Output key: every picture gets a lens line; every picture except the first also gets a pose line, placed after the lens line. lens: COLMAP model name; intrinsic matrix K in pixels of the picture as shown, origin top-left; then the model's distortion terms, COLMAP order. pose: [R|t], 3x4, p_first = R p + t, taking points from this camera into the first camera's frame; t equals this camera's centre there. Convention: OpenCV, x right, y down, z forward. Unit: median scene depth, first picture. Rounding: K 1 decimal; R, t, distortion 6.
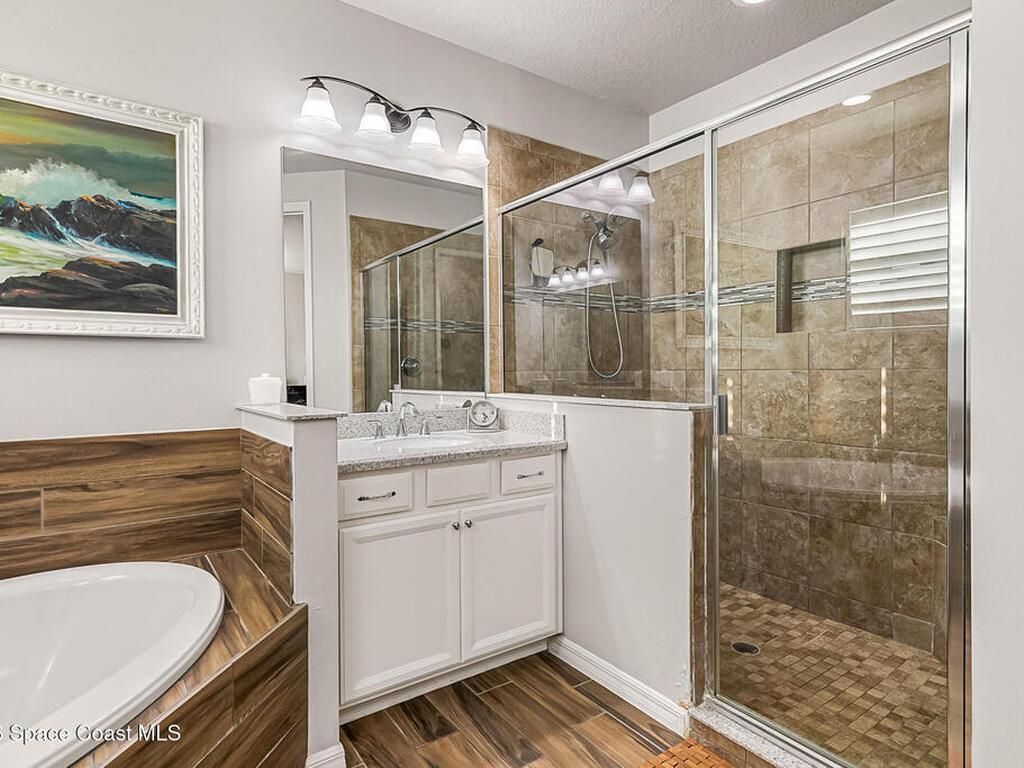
lens RADIAL K [[568.9, 0, 512.0], [0, 568.9, 384.0], [0, 0, 1]] dist [-0.000699, -0.000154]
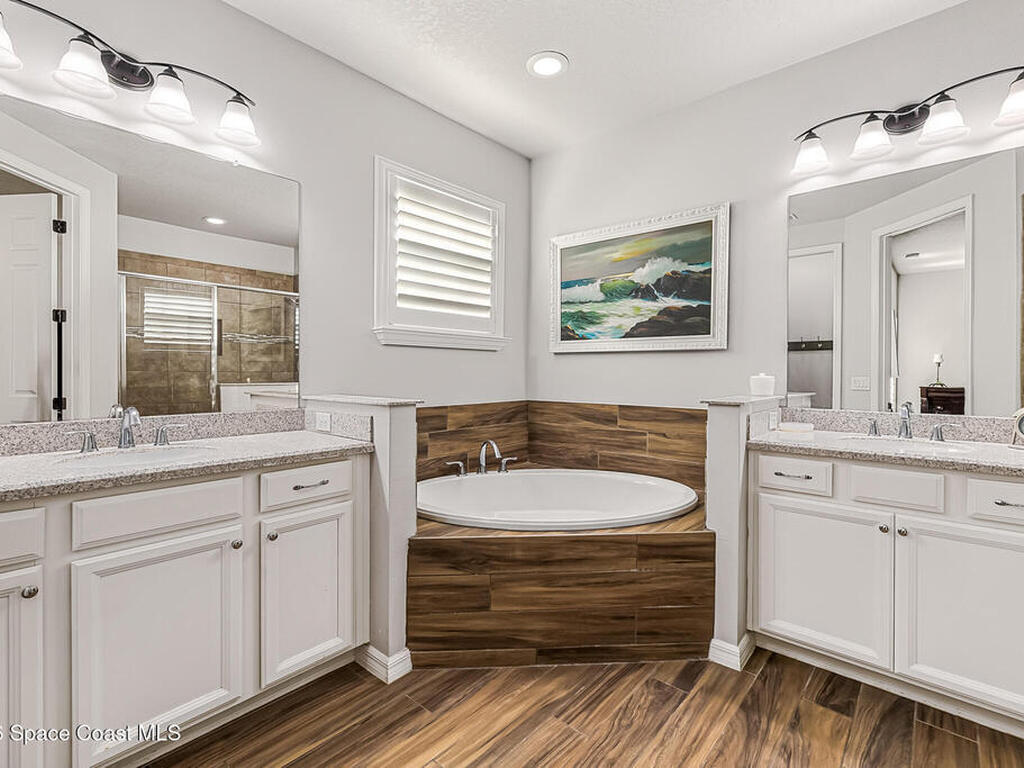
lens RADIAL K [[496.4, 0, 512.5], [0, 496.4, 375.3], [0, 0, 1]] dist [-0.000669, -0.000148]
pose [[0.216869, 0.016808, -0.976056, 0.646850], [-0.027319, 0.999565, 0.011143, -0.010743], [0.975818, 0.024248, 0.217234, 0.181052]]
